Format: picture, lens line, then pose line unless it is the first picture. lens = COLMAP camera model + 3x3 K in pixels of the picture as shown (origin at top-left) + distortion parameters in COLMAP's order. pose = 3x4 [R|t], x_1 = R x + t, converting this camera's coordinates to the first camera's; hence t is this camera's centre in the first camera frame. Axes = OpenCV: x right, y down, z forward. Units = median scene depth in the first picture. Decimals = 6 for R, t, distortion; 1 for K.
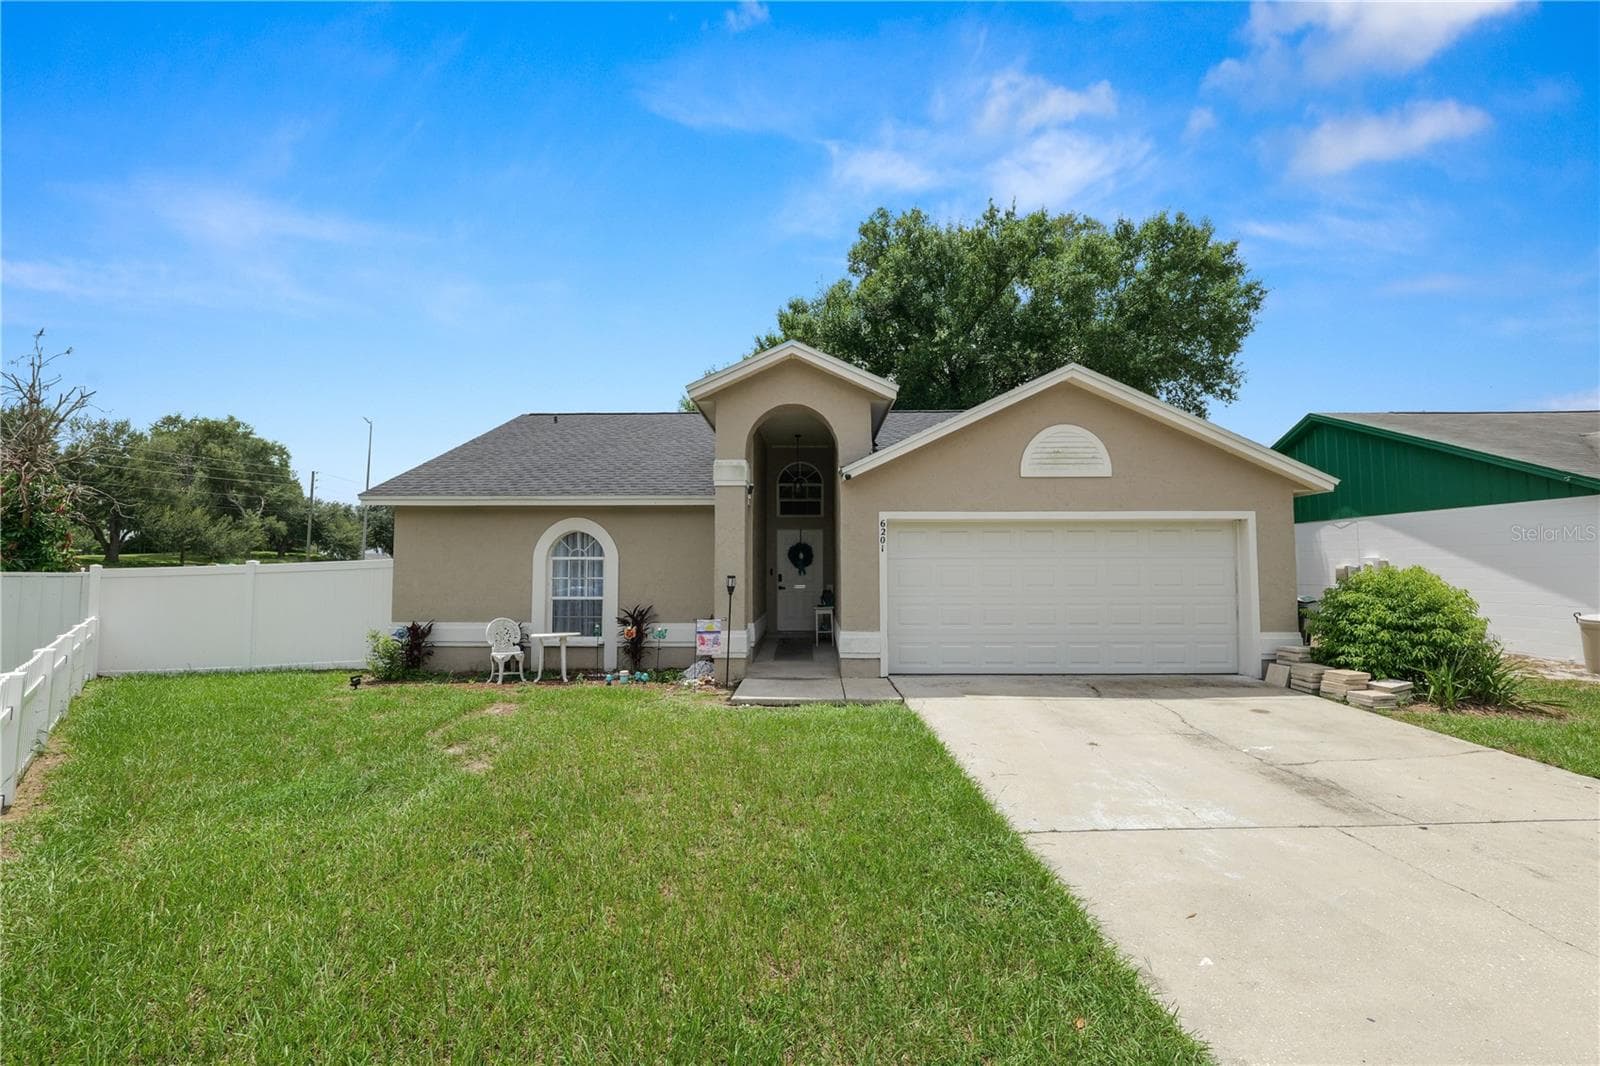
lens RADIAL K [[659.9, 0, 800.8], [0, 659.9, 528.4], [0, 0, 1]] dist [-0.015074, 0.002708]
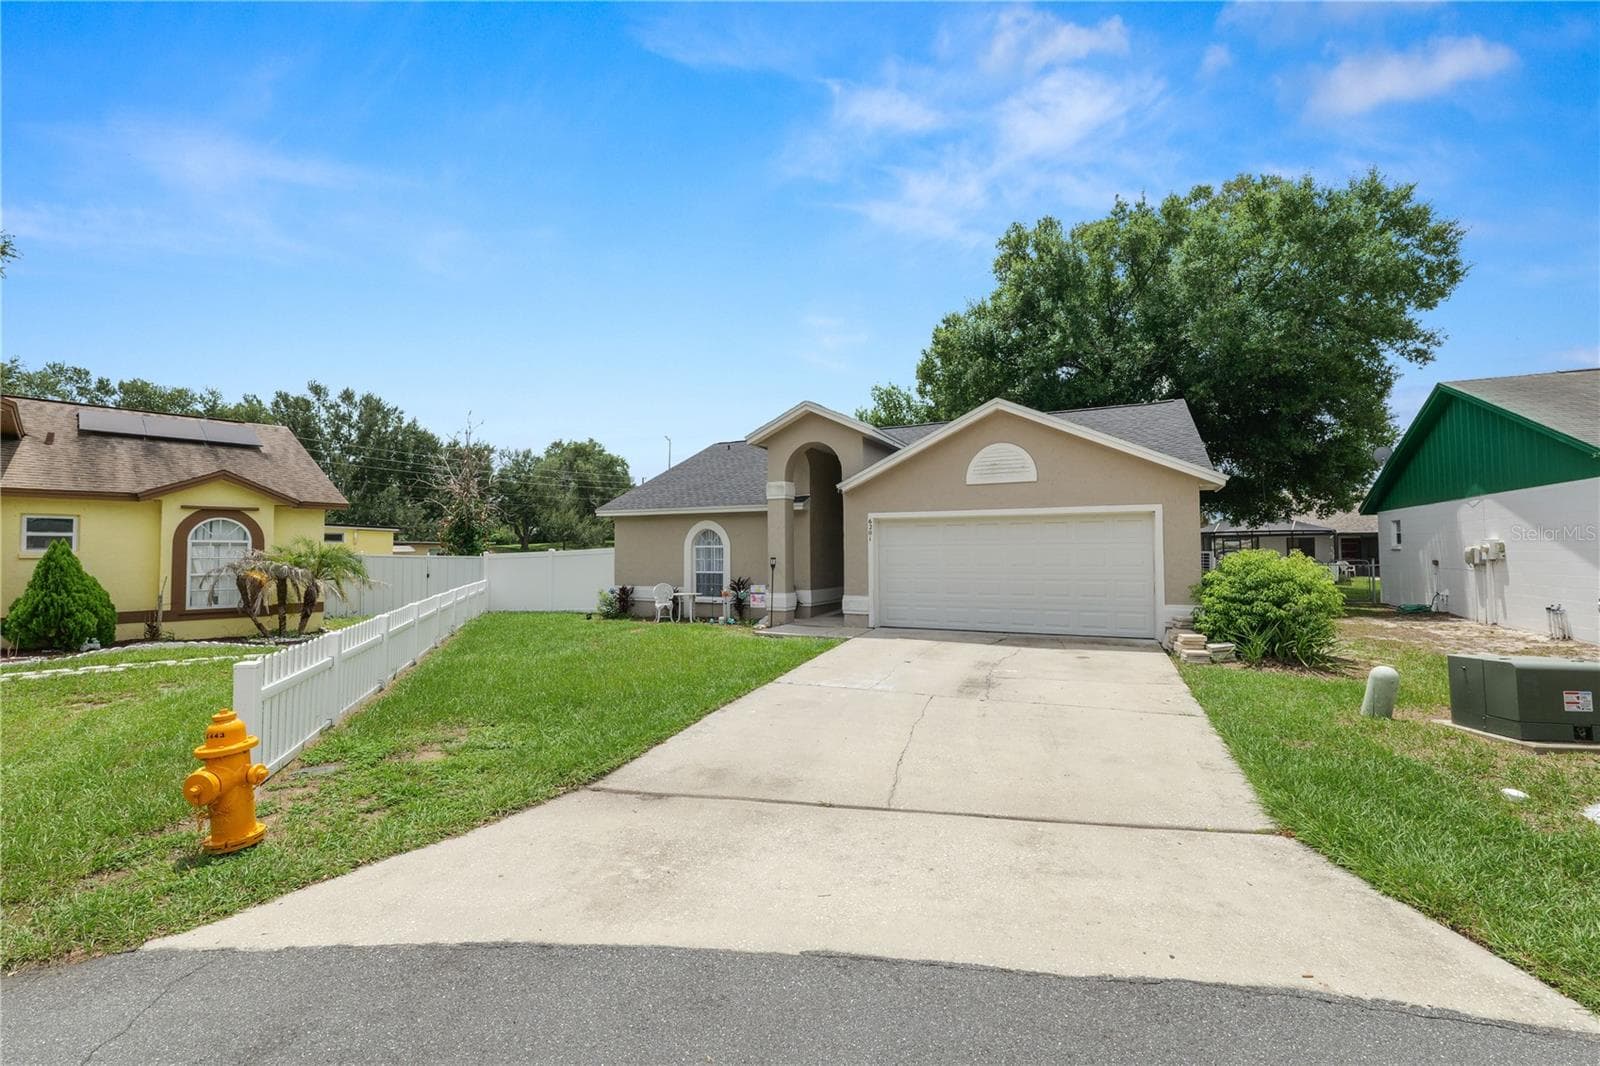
lens RADIAL K [[659.9, 0, 794.8], [0, 659.9, 527.8], [0, 0, 1]] dist [-0.015074, 0.002708]
pose [[0.906748, -0.017926, -0.421291, 0.312691], [0.027170, 0.999504, 0.015948, -0.011068], [0.420796, -0.025907, 0.906785, -0.199742]]
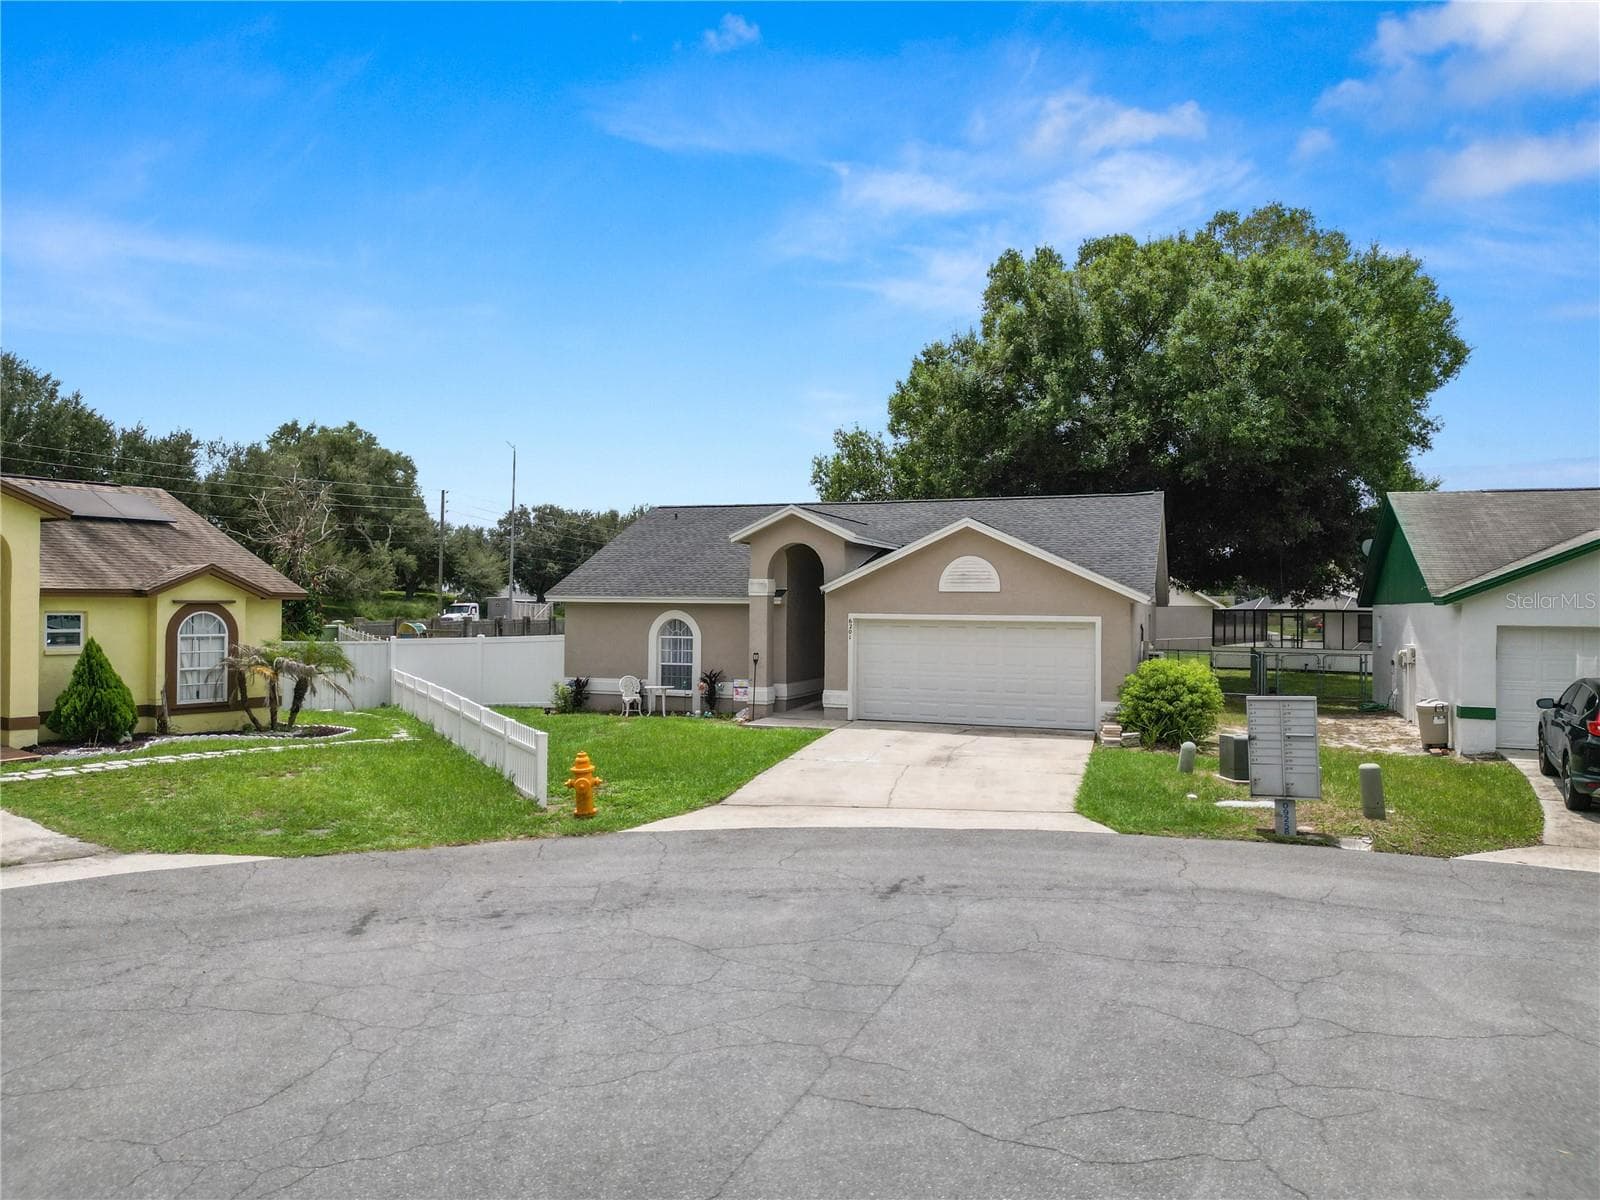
lens RADIAL K [[1122.0, 0, 788.1], [0, 1122.0, 599.6], [0, 0, 1]] dist [0.077018, -0.037144]
pose [[0.946679, 0.007521, -0.322090, 0.445505], [0.008880, 0.998739, 0.049421, -0.101192], [0.322055, -0.049645, 0.945418, -0.814543]]
